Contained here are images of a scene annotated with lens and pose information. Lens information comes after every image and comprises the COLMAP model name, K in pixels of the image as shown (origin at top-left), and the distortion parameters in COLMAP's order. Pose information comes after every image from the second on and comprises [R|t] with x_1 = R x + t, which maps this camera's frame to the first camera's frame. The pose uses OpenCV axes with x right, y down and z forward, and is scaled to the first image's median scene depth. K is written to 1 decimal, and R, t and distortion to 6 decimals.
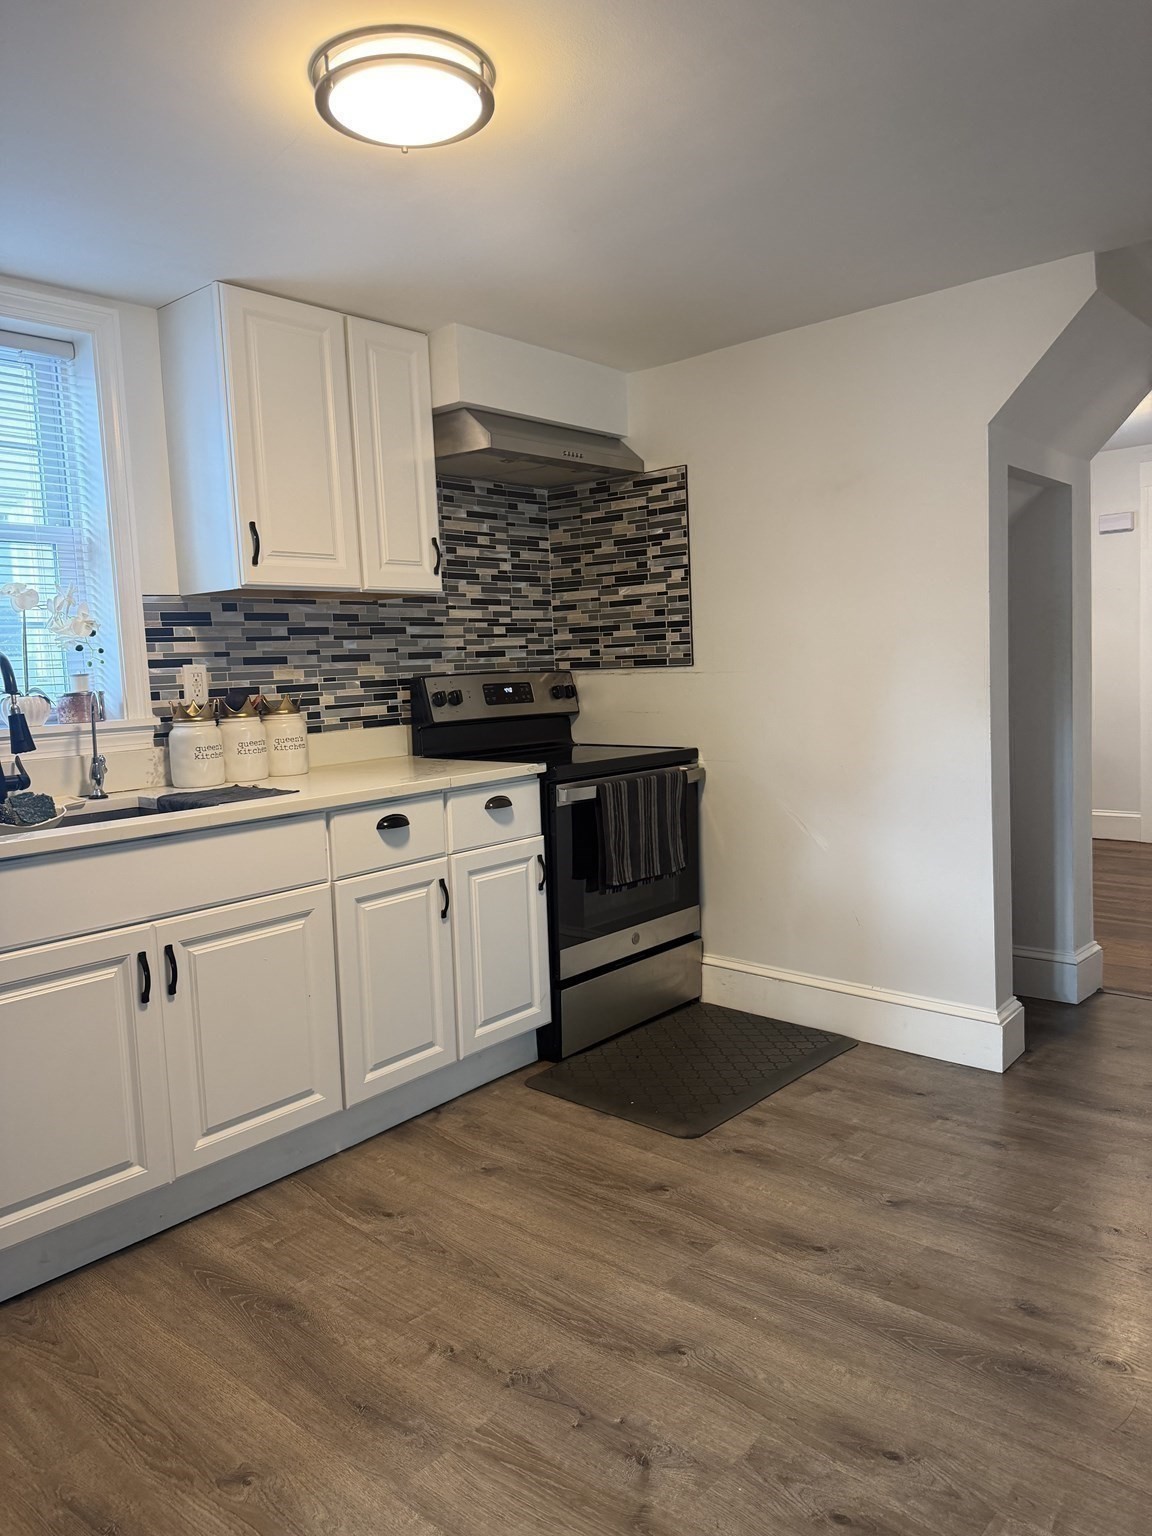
lens RADIAL K [[1092.1, 0, 574.6], [0, 1092.1, 755.7], [0, 0, 1]] dist [0.004158, -0.004949]
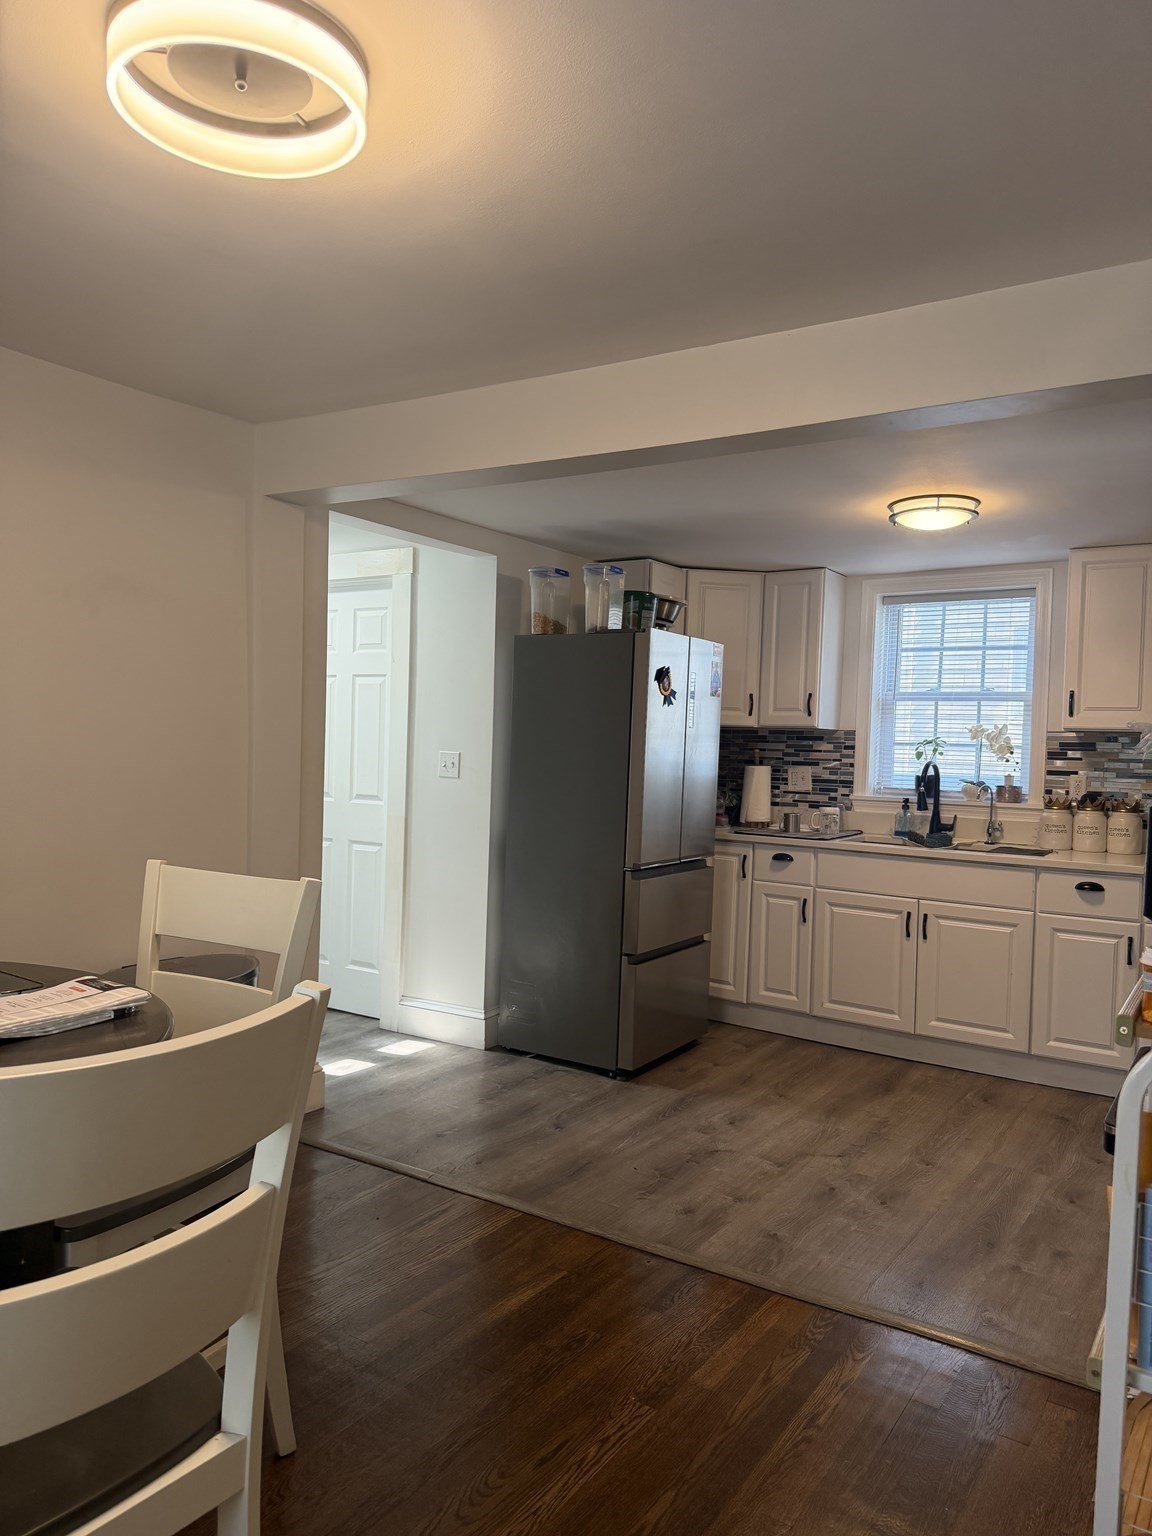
lens RADIAL K [[1092.1, 0, 576.1], [0, 1092.1, 768.8], [0, 0, 1]] dist [0.004158, -0.004949]
pose [[0.140691, 0.077305, -0.987031, 1.439860], [-0.125401, 0.990309, 0.059688, -0.122607], [0.982080, 0.115378, 0.149021, 0.052744]]
